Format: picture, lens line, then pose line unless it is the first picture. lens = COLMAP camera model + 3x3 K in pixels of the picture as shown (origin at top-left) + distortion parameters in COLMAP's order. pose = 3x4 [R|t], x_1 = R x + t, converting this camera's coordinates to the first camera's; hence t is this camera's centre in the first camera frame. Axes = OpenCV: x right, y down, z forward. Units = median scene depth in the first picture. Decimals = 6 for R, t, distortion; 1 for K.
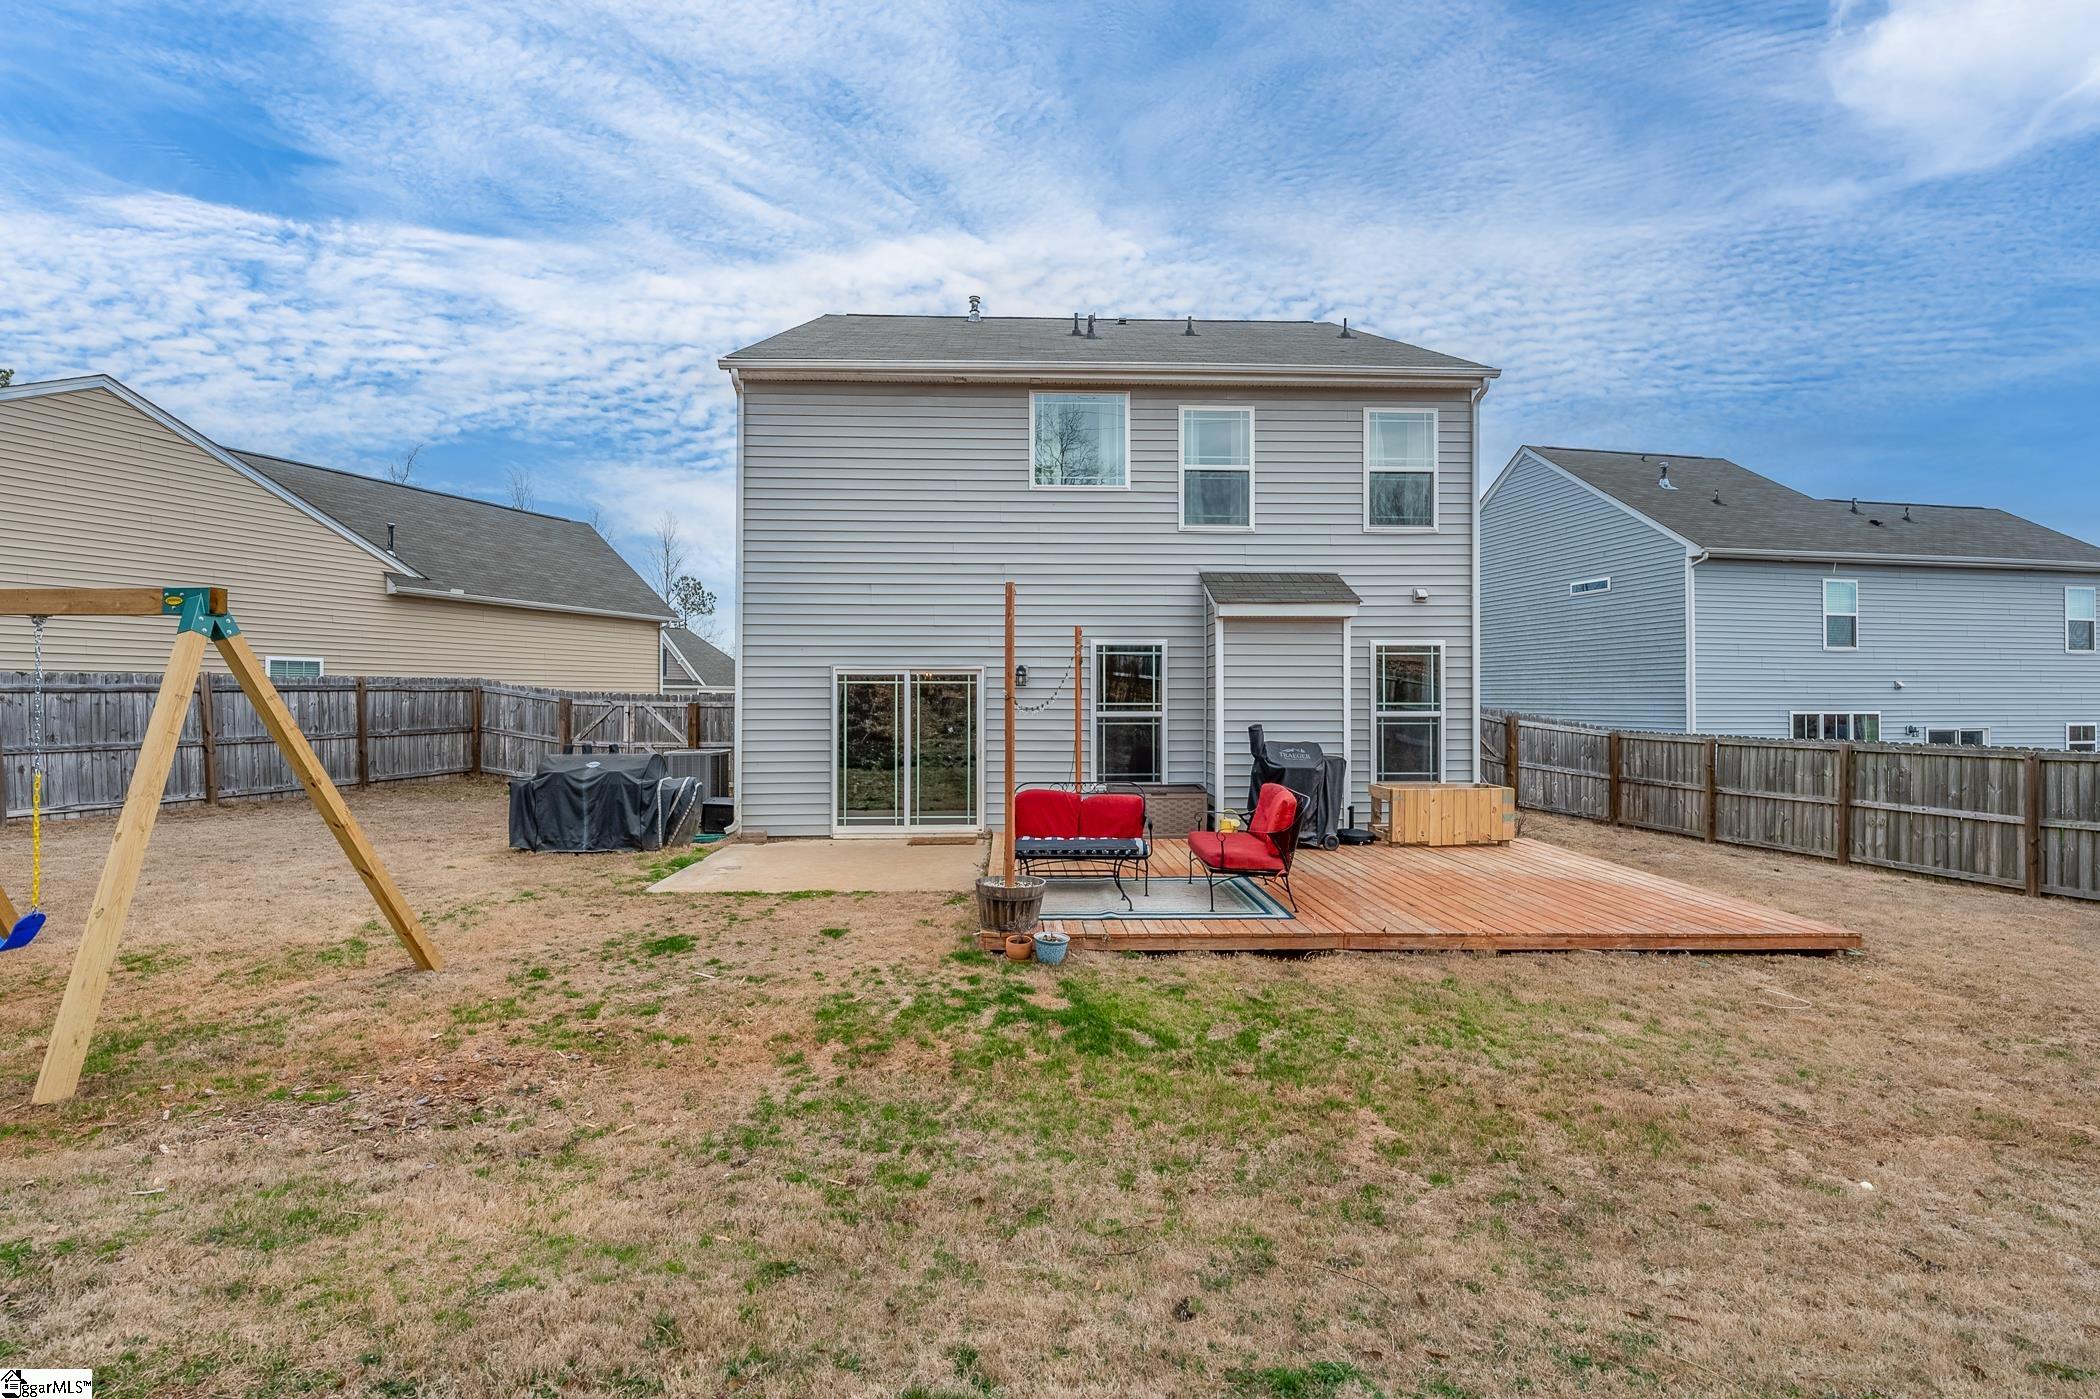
lens RADIAL K [[888.1, 0, 1046.4], [0, 888.1, 697.7], [0, 0, 1]] dist [0.001516, -0.001153]
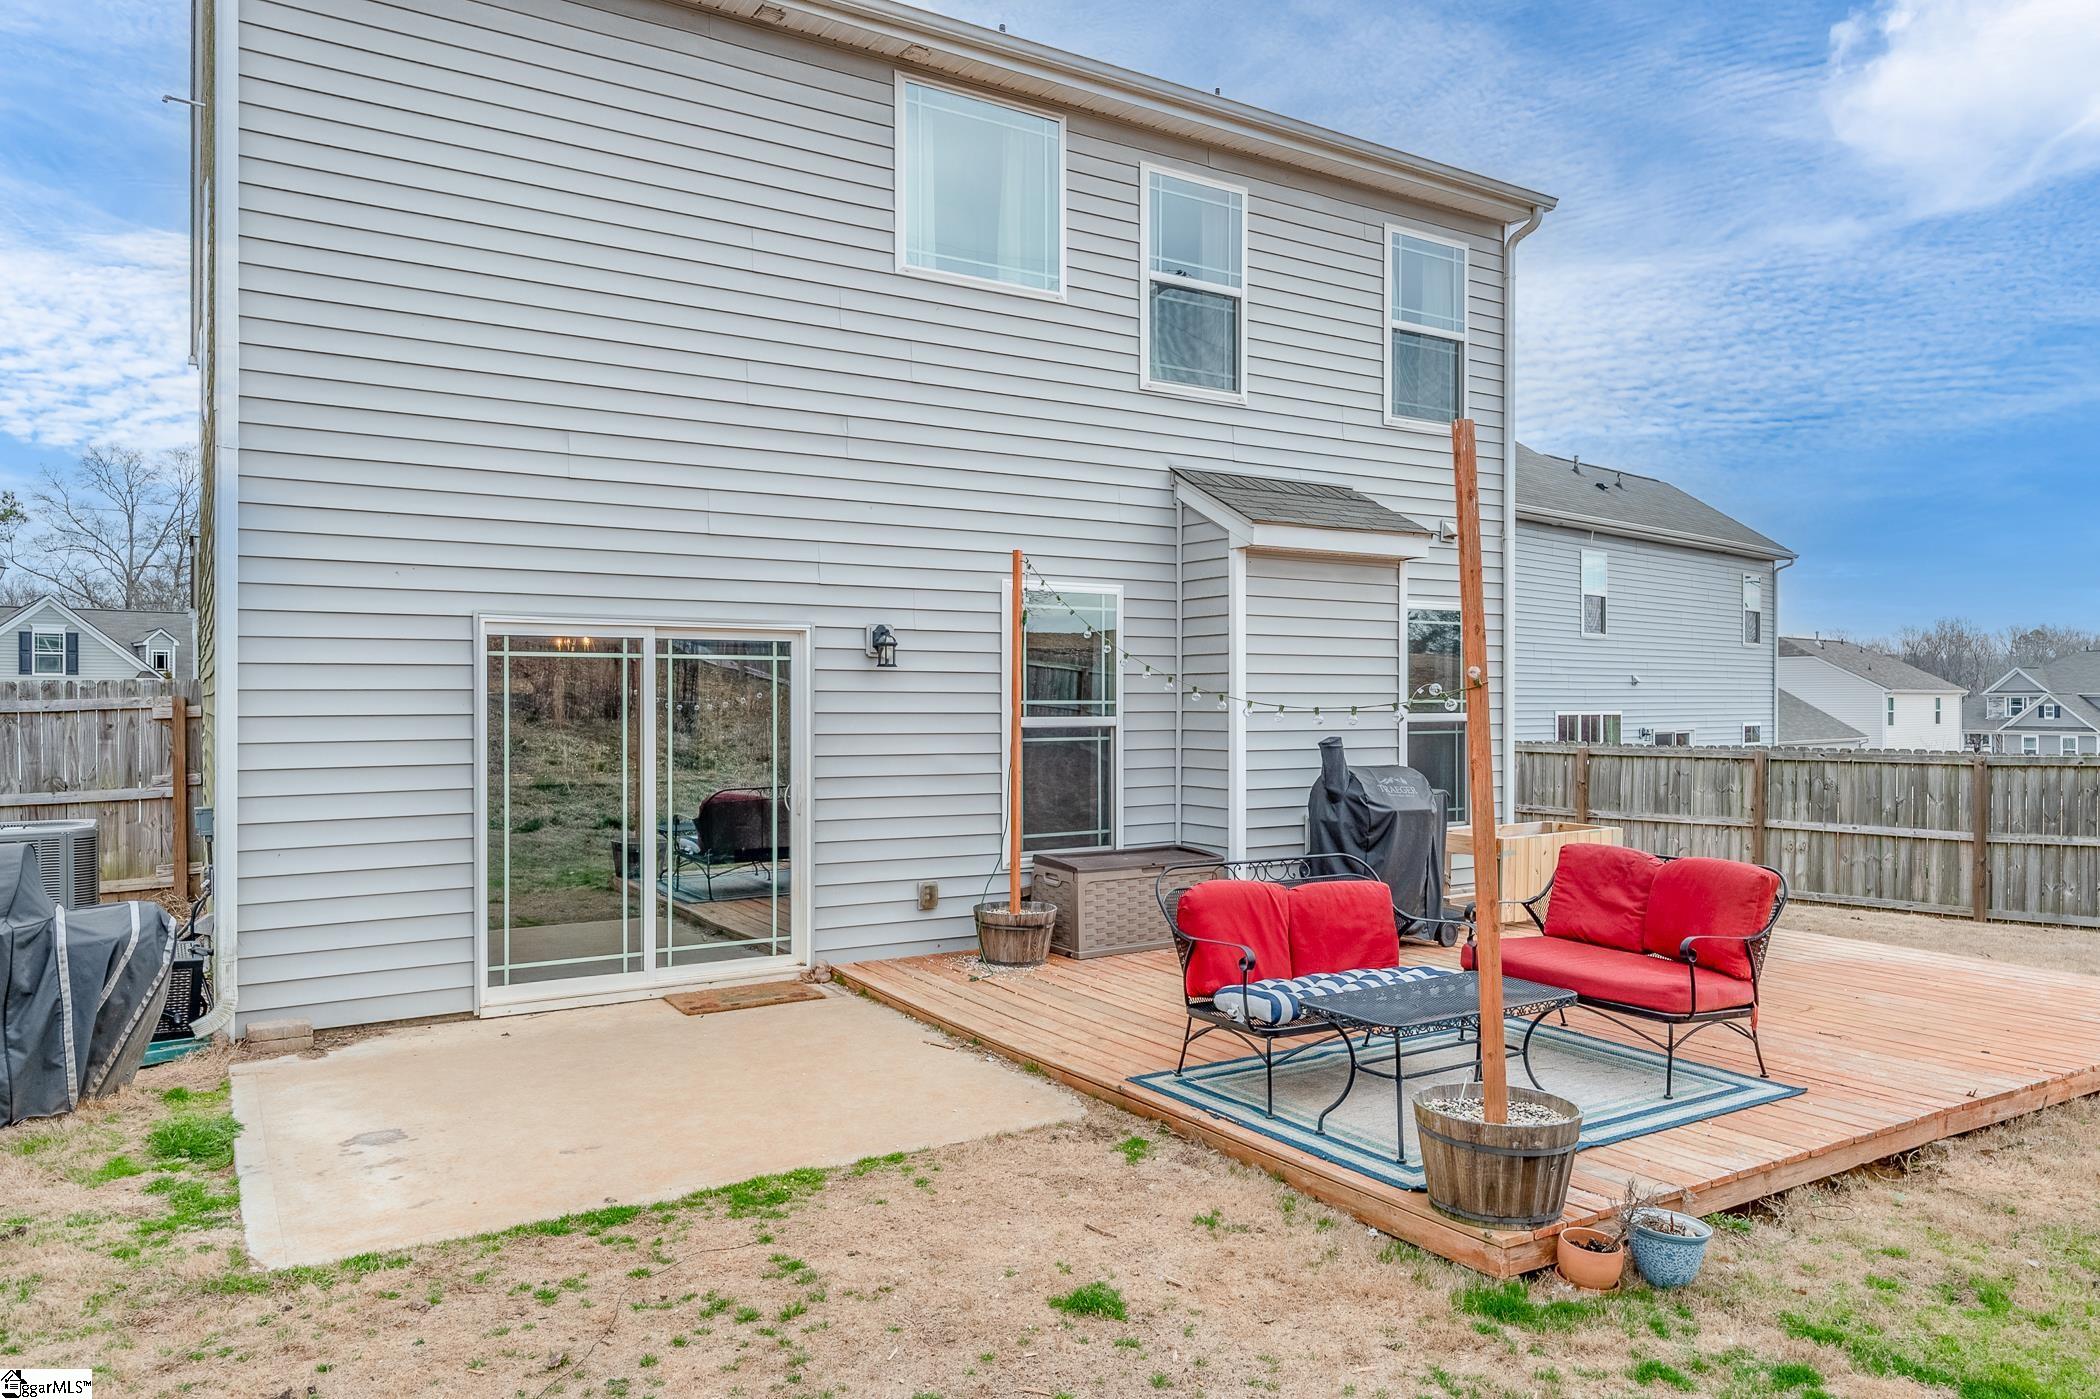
lens RADIAL K [[1352.1, 0, 1048.0], [0, 1352.1, 703.5], [0, 0, 1]] dist [0.001145, -0.000707]
pose [[0.875563, -0.002457, 0.483097, -0.307751], [-0.000238, 0.999985, 0.005517, 0.003403], [-0.483103, -0.004946, 0.875549, 0.291245]]
